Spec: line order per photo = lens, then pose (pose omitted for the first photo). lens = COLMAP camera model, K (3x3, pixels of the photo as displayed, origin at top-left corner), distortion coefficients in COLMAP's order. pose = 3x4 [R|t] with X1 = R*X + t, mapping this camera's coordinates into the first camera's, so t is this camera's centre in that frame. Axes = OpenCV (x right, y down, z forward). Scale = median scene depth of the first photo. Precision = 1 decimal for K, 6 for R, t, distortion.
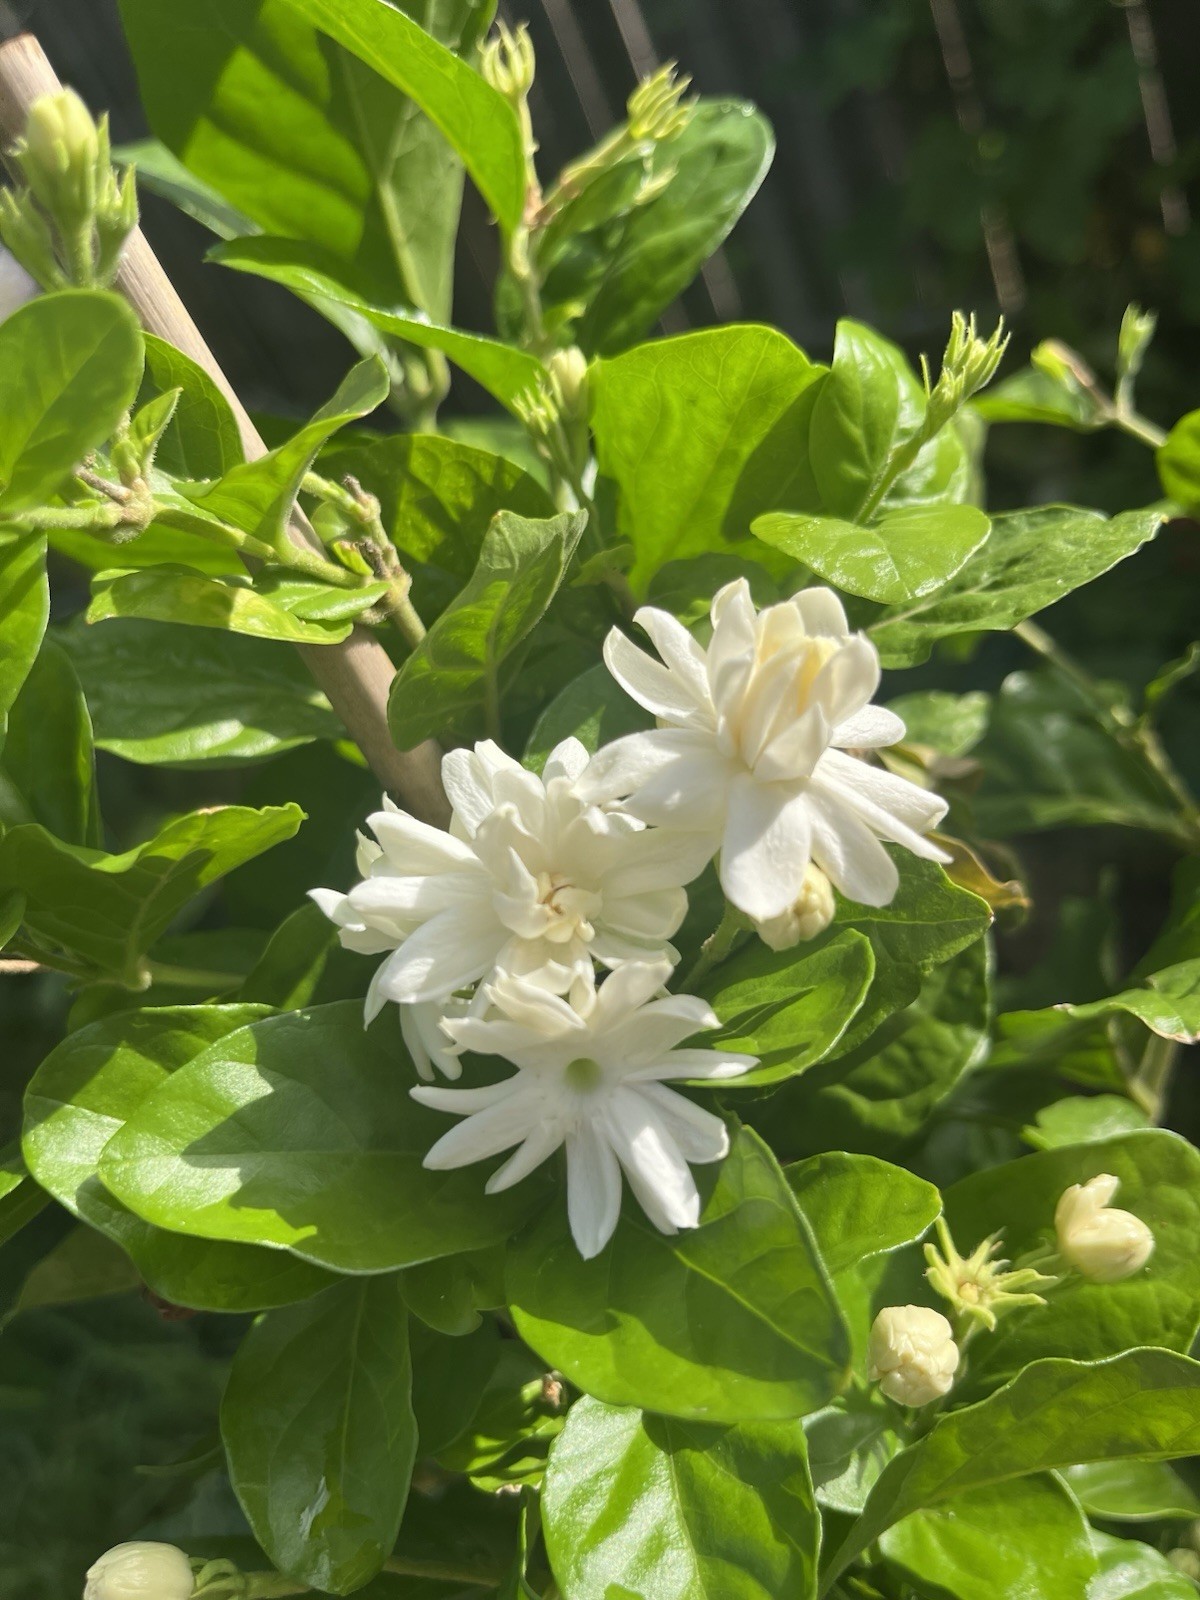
lens RADIAL K [[1252.4, 0, 600.0], [0, 1252.4, 800.0], [0, 0, 1]] dist [-0.017340, -0.013363]
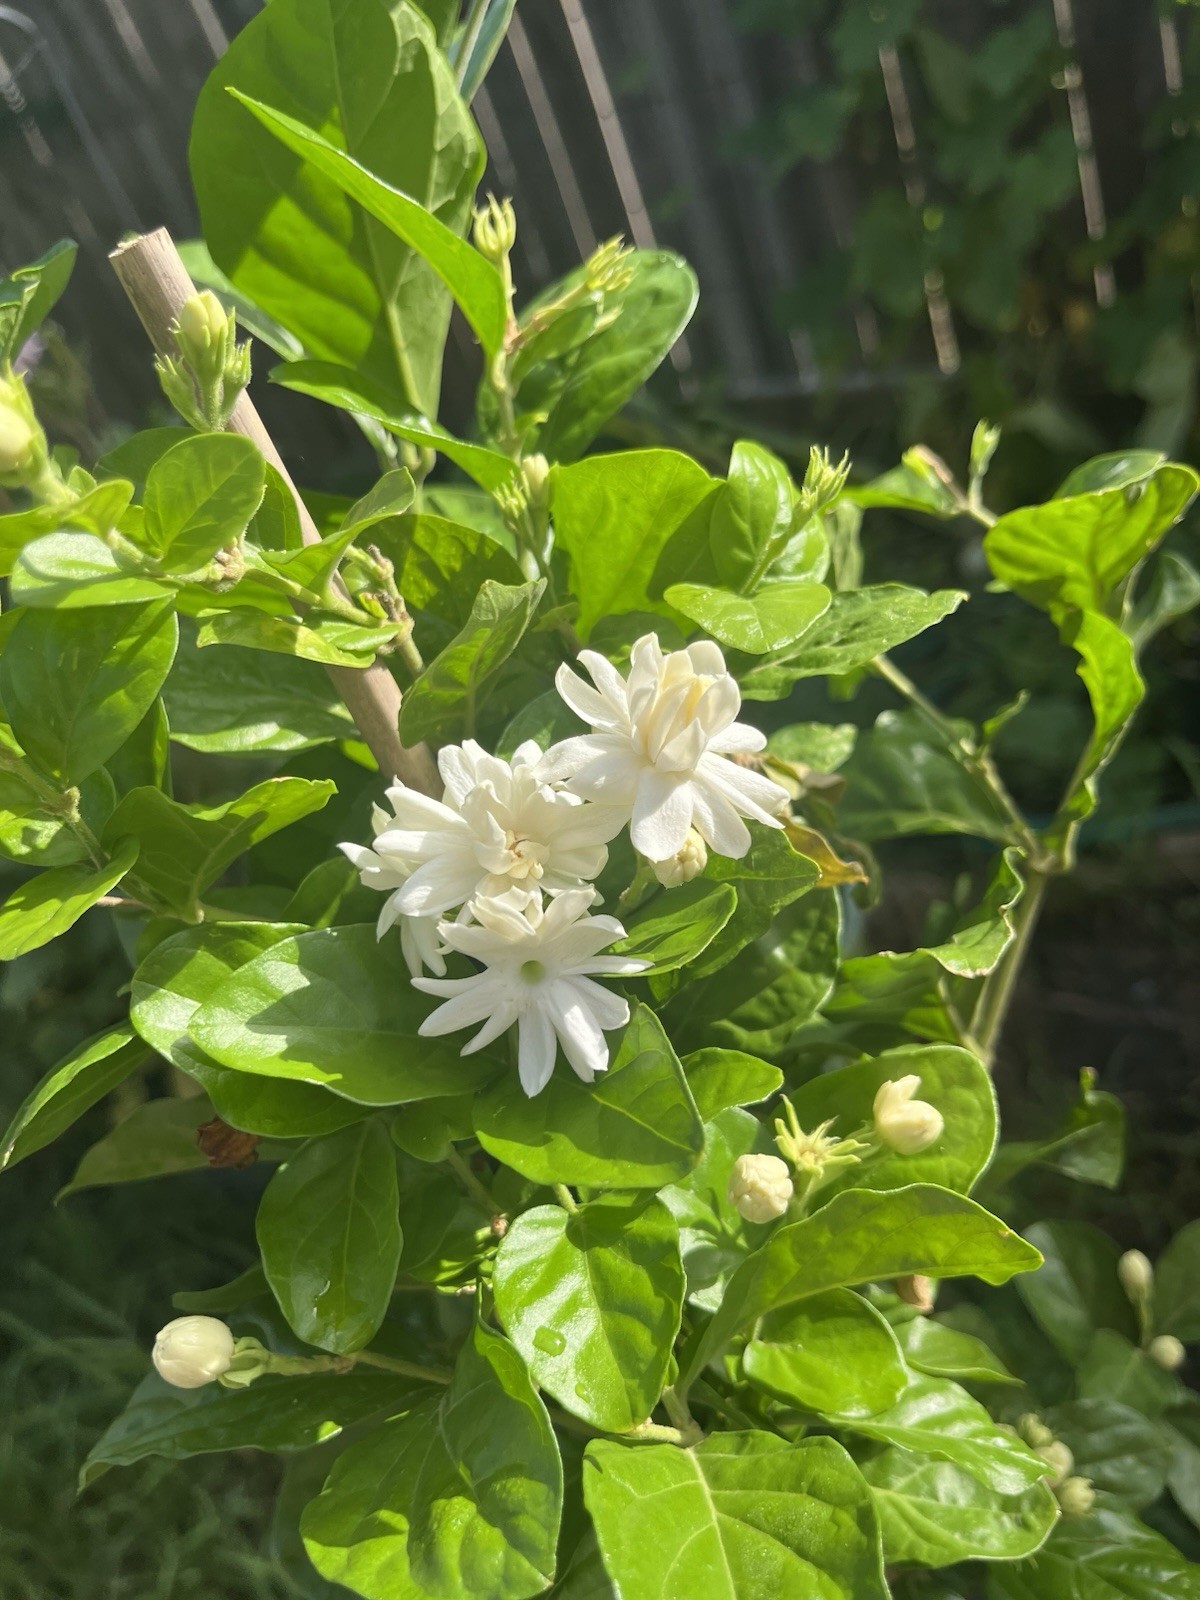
lens RADIAL K [[1276.5, 0, 576.9], [0, 1276.5, 805.8], [0, 0, 1]] dist [0.007286, -0.002187]
pose [[0.999116, 0.032006, 0.027254, -0.006825], [-0.031349, 0.999215, -0.024206, 0.052637], [-0.028008, 0.023331, 0.999335, -0.400367]]
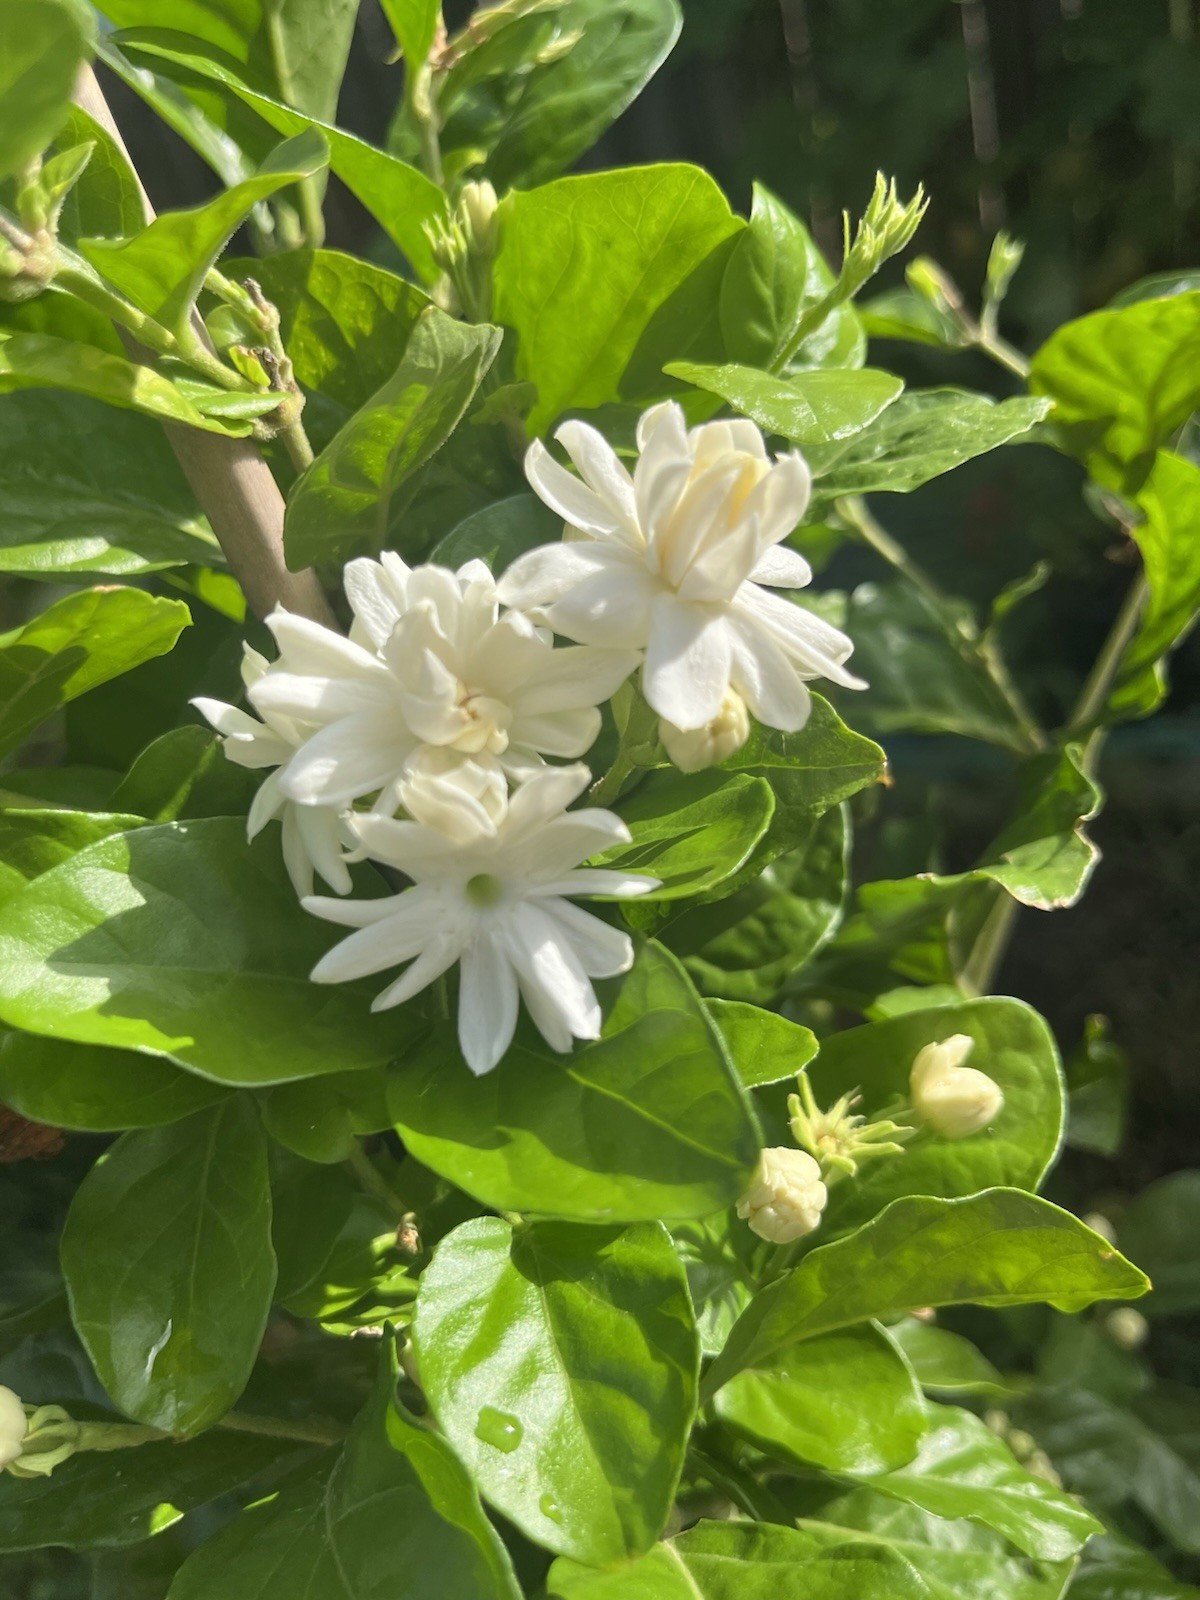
lens RADIAL K [[1257.6, 0, 546.1], [0, 1257.6, 779.4], [0, 0, 1]] dist [-0.015837, -0.009320]
pose [[0.989882, 0.057686, 0.129634, -0.081401], [-0.059457, 0.998182, 0.009829, 0.101239], [-0.128832, -0.017437, 0.991513, 0.017797]]
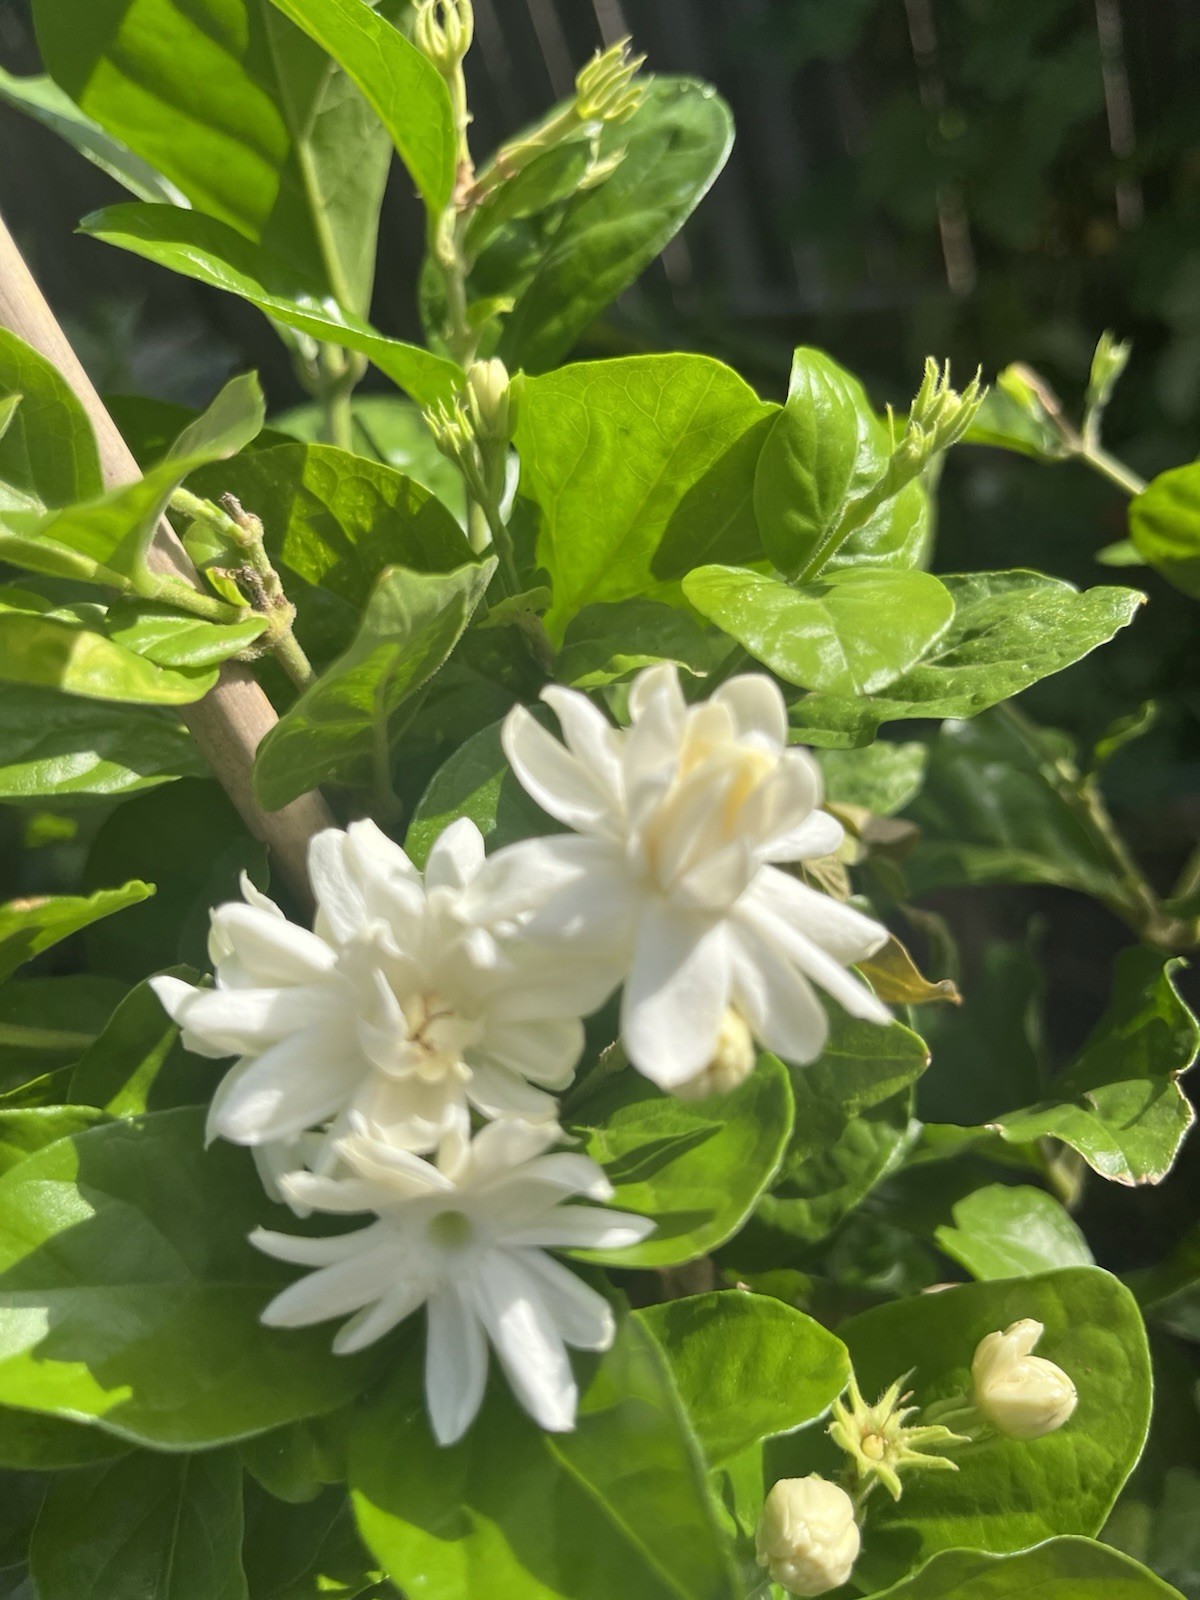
lens RADIAL K [[1242.7, 0, 568.0], [0, 1242.7, 766.7], [0, 0, 1]] dist [-0.021223, -0.011038]
pose [[0.997744, 0.055999, 0.037028, 0.014779], [-0.056732, 0.998208, 0.019043, -0.100614], [-0.035895, -0.021101, 0.999133, 0.126264]]
